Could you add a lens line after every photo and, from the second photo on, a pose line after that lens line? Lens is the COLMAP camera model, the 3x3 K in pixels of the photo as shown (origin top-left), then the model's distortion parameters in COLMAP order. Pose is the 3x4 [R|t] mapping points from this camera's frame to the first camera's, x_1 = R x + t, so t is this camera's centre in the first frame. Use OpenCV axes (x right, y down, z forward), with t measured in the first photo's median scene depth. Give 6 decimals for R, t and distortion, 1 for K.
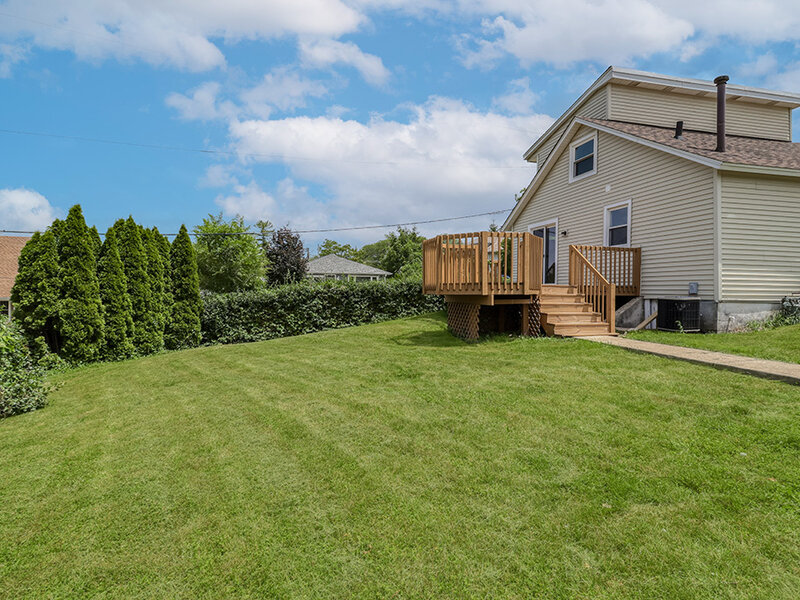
lens RADIAL K [[431.5, 0, 396.2], [0, 431.5, 297.6], [0, 0, 1]] dist [-0.006571, 0.001437]
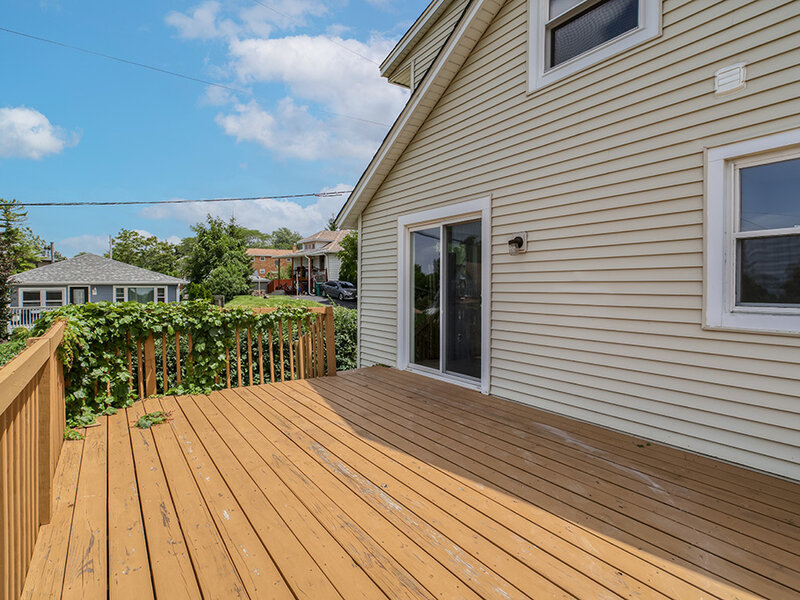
lens RADIAL K [[431.5, 0, 399.6], [0, 431.5, 295.8], [0, 0, 1]] dist [-0.006571, 0.001437]
pose [[0.935090, -0.019116, 0.353893, 0.145986], [0.016402, 0.999809, 0.010668, -0.087952], [-0.354029, -0.004171, 0.935225, 0.558613]]
